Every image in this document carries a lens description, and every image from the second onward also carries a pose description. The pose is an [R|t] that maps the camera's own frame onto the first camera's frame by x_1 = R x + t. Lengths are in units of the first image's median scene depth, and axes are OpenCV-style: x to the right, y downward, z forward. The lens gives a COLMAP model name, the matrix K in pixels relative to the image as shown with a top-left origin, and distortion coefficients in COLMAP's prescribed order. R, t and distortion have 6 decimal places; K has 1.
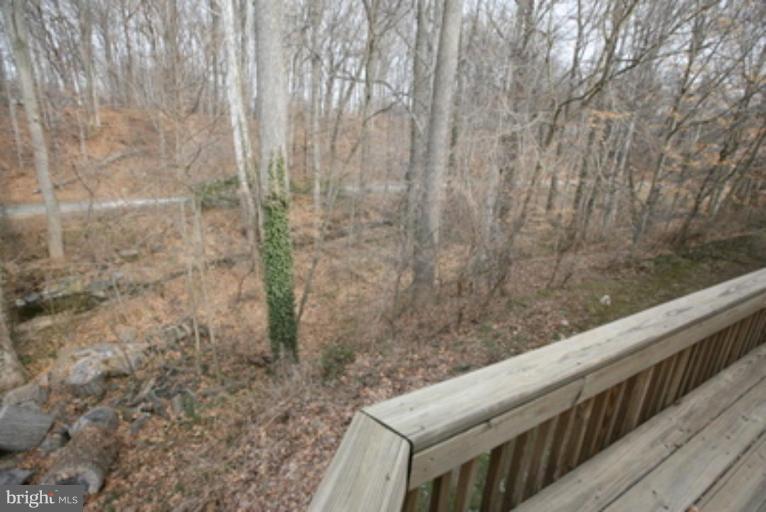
lens RADIAL K [[350.7, 0, 382.8], [0, 350.7, 251.7], [0, 0, 1]] dist [-0.054346, 0.020481]
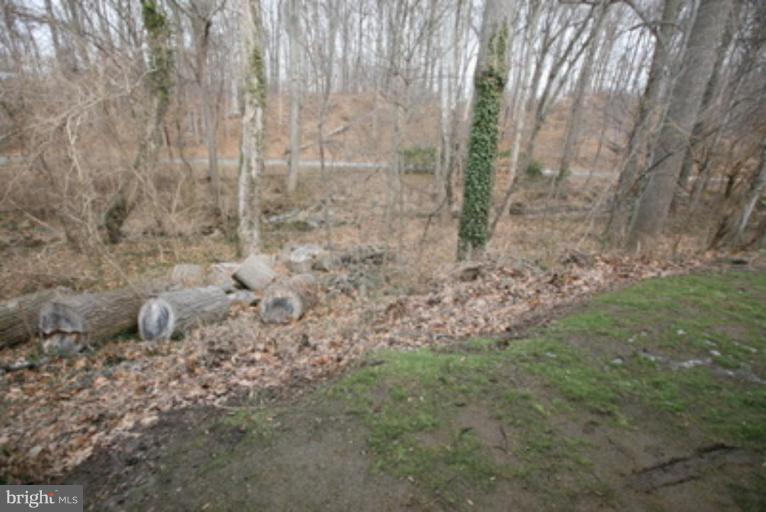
lens RADIAL K [[350.7, 0, 382.8], [0, 350.7, 251.7], [0, 0, 1]] dist [-0.054346, 0.020481]
pose [[0.868878, 0.153998, -0.470464, -0.051023], [-0.154599, 0.987260, 0.037640, 0.316746], [0.470267, 0.040029, 0.881616, 0.058479]]
